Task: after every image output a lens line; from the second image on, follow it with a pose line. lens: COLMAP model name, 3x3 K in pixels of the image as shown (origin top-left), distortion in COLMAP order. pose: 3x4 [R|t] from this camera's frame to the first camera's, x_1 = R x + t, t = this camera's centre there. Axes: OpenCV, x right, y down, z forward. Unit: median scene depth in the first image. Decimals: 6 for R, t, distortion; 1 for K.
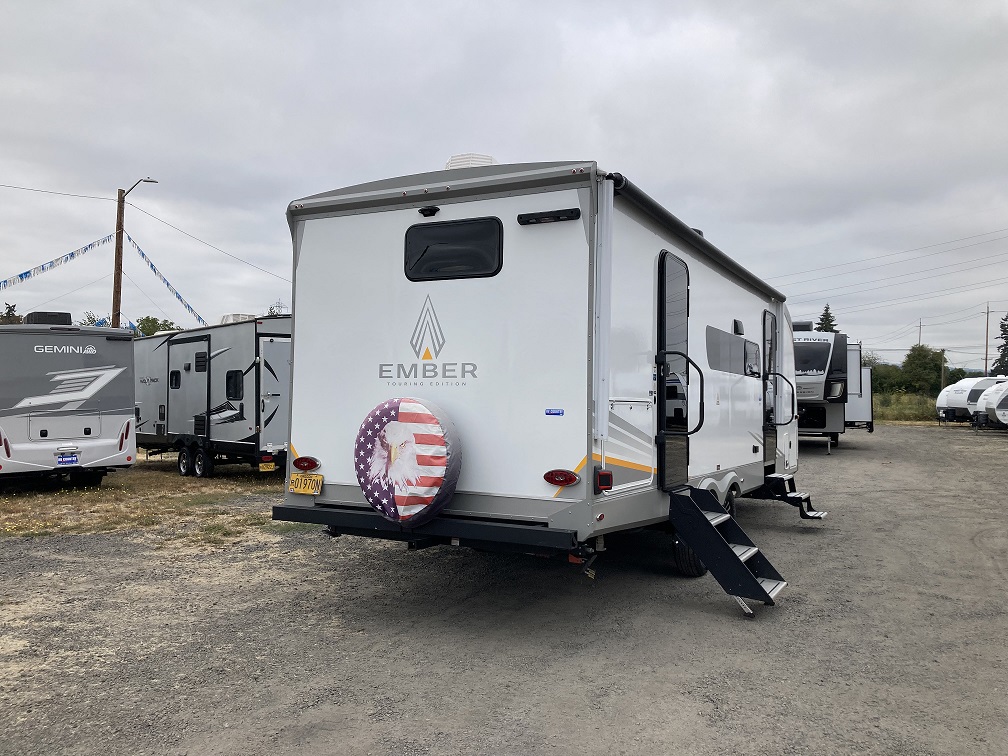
lens RADIAL K [[819.3, 0, 500.8], [0, 819.3, 383.2], [0, 0, 1]] dist [0.076671, -0.099613]
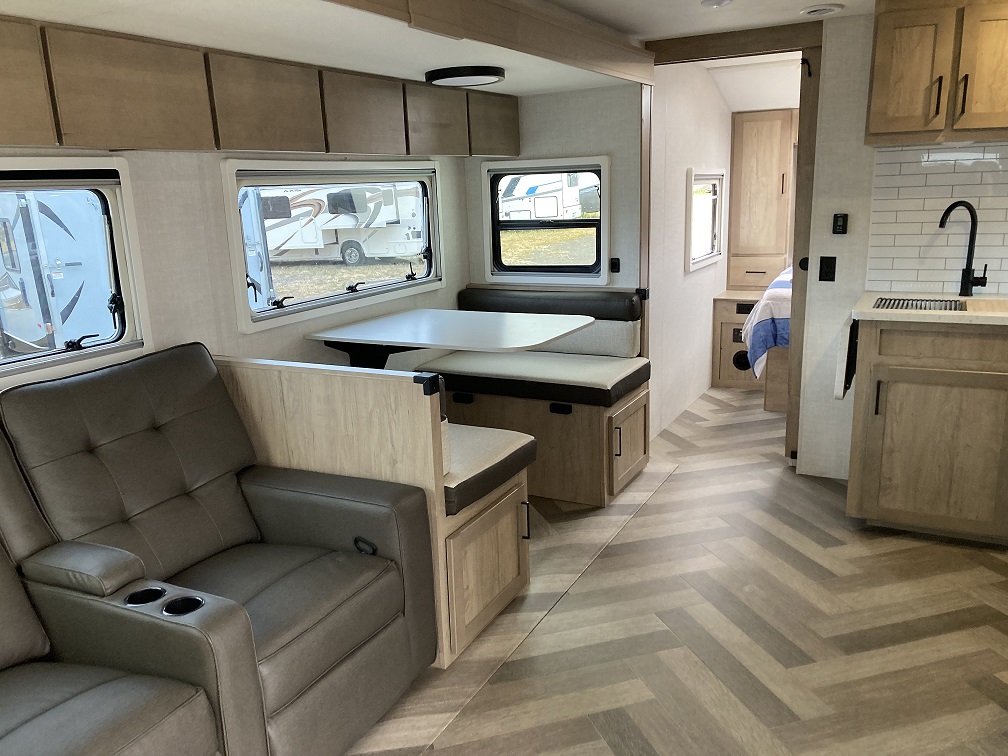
lens RADIAL K [[824.2, 0, 505.1], [0, 824.2, 381.9], [0, 0, 1]] dist [0.053255, -0.056862]
pose [[0.998931, -0.044254, -0.013329, 0.057450], [0.046202, 0.963745, 0.262794, -0.116320], [0.001216, -0.263129, 0.964760, 1.184015]]
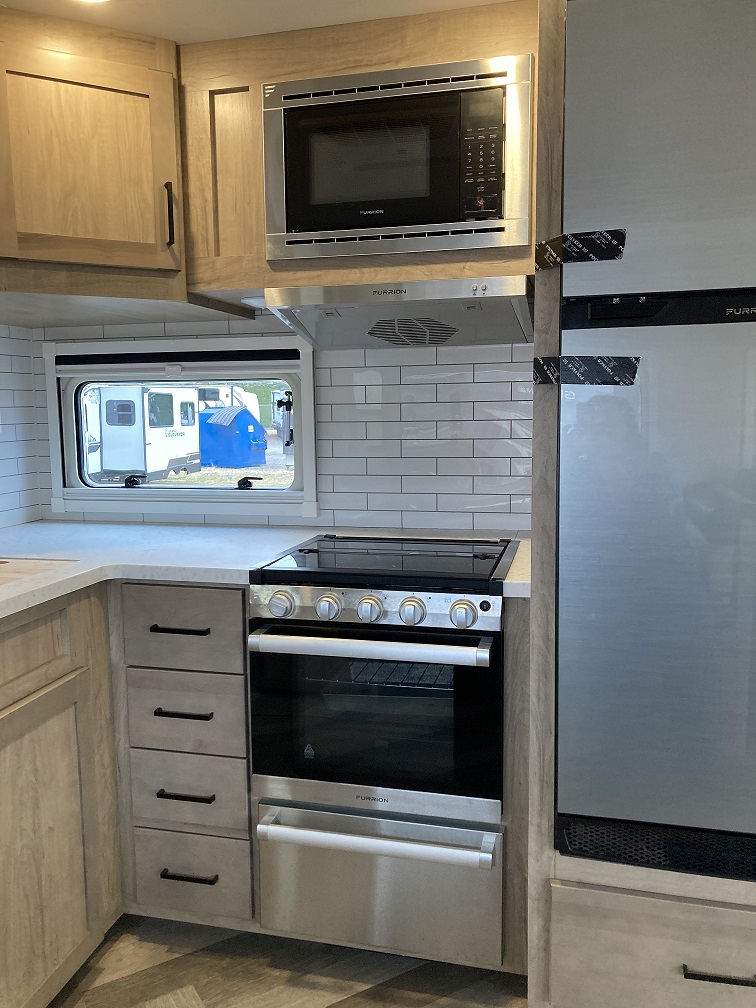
lens RADIAL K [[824.2, 0, 375.9], [0, 824.2, 505.6], [0, 0, 1]] dist [0.053255, -0.056862]
pose [[-0.228629, -0.129666, 0.964840, 0.057809], [-0.021811, 0.991523, 0.128084, -0.069759], [-0.973269, 0.008240, -0.229519, 1.669712]]
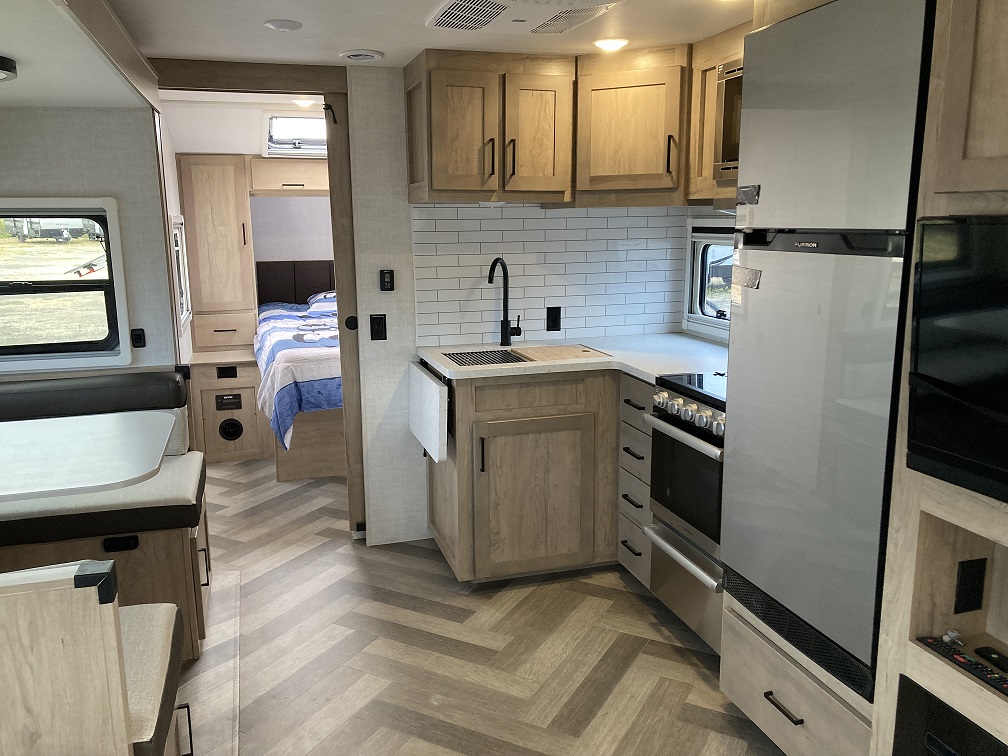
lens RADIAL K [[819.3, 0, 500.8], [0, 819.3, 383.2], [0, 0, 1]] dist [0.076671, -0.099613]
pose [[0.716962, -0.157700, 0.679041, -0.057446], [-0.004314, 0.973054, 0.230536, -0.120090], [-0.697099, -0.168215, 0.696962, 1.345274]]
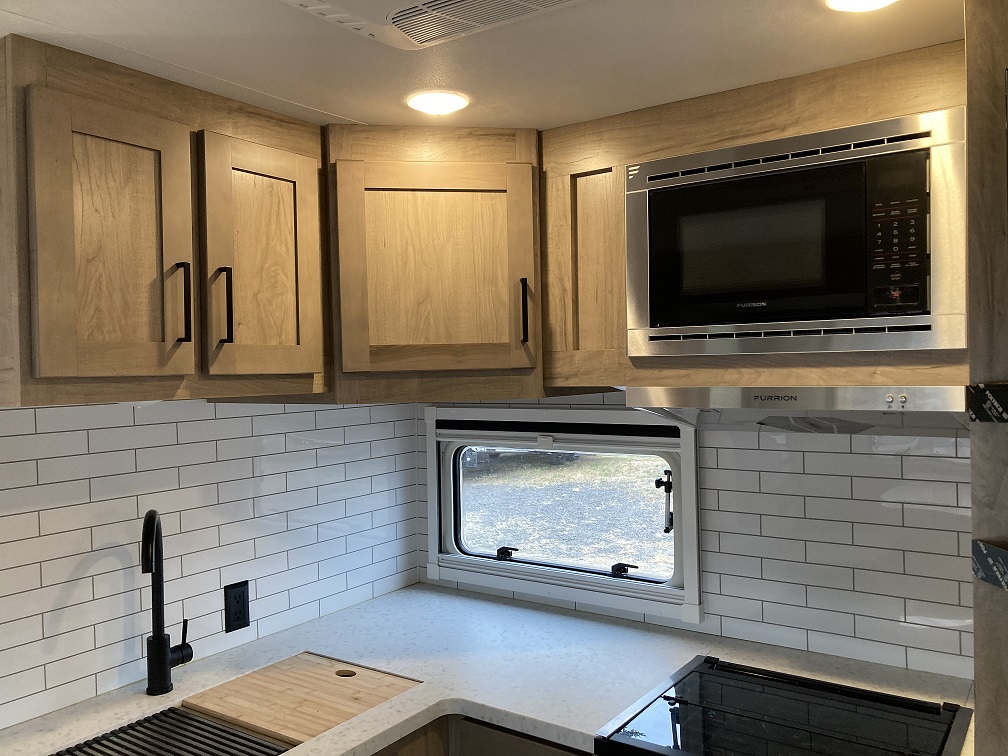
lens RADIAL K [[824.2, 0, 505.1], [0, 824.2, 381.9], [0, 0, 1]] dist [0.053255, -0.056862]
pose [[0.135544, -0.037304, 0.990069, 0.109793], [-0.005920, 0.999243, 0.038460, -0.127007], [-0.990754, -0.011074, 0.135220, 1.638040]]
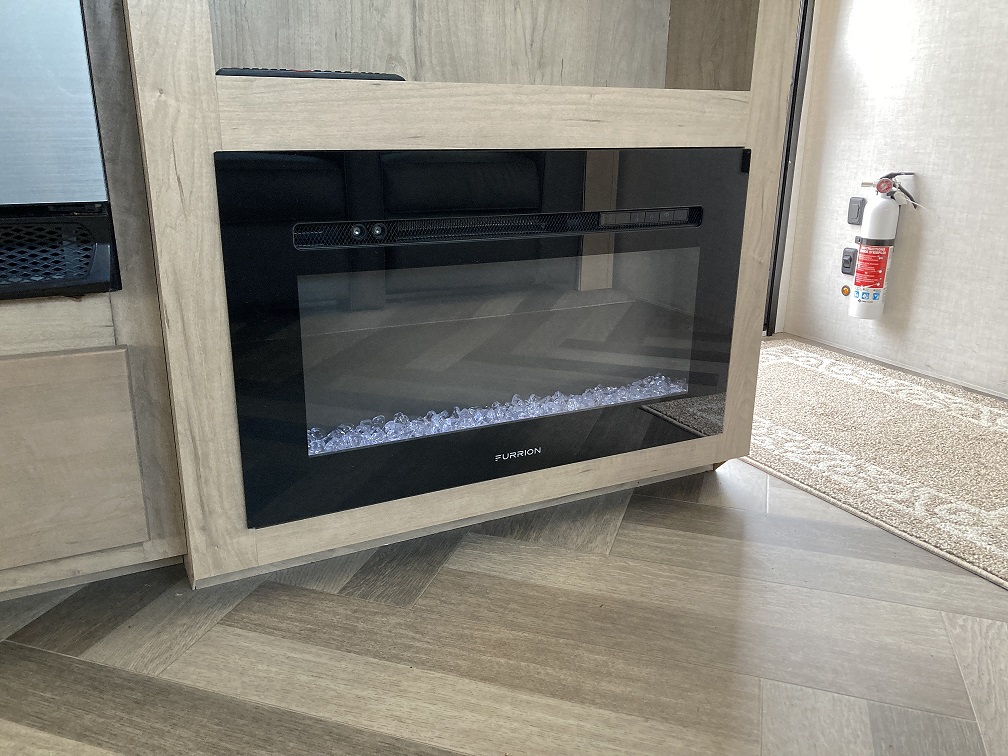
lens RADIAL K [[835.2, 0, 504.0], [0, 835.2, 378.0], [0, 0, 1]] dist [0.051630, -0.040000]
pose [[-0.816201, -0.194273, 0.544127, 0.094731], [-0.040687, 0.958762, 0.281282, 0.045501], [-0.576334, 0.207444, -0.790447, 1.540732]]
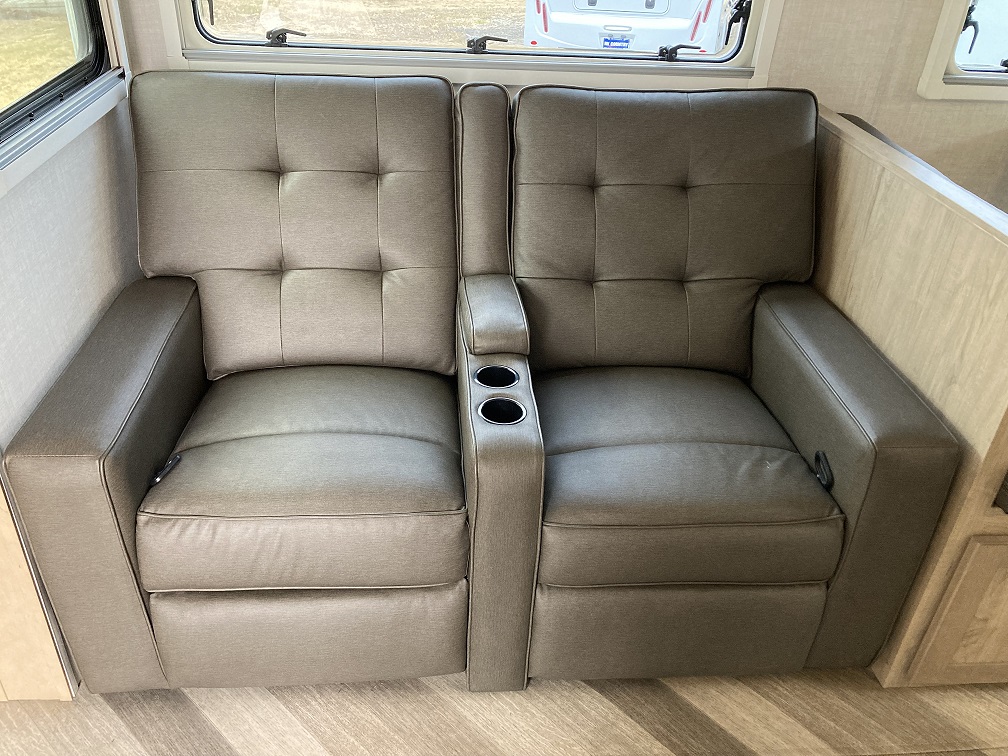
lens RADIAL K [[821.4, 0, 494.0], [0, 821.4, 374.7], [0, 0, 1]] dist [0.052546, -0.060167]
pose [[0.518360, 0.462663, -0.719199, 0.102034], [-0.015048, 0.845813, 0.533268, -0.101355], [0.855030, -0.265602, 0.445397, 1.353160]]
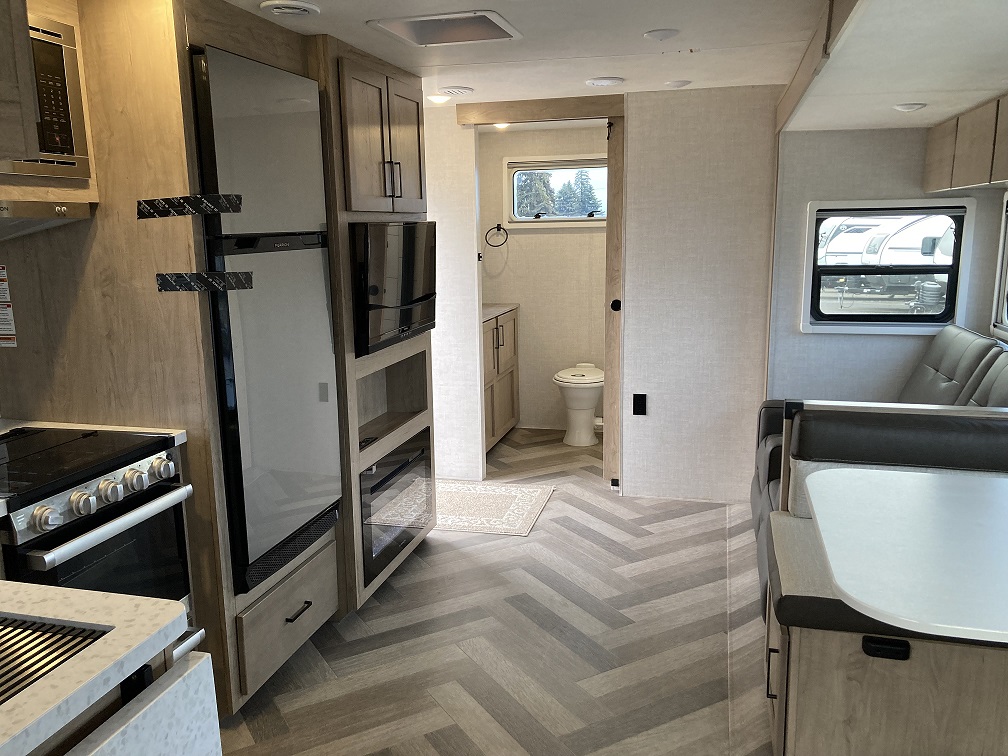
lens RADIAL K [[824.2, 0, 505.1], [0, 824.2, 381.9], [0, 0, 1]] dist [0.053255, -0.056862]
pose [[-0.976242, 0.043756, -0.212220, 0.254998], [0.010257, 0.987632, 0.156451, -0.093167], [0.216441, 0.150557, -0.964617, 1.975593]]
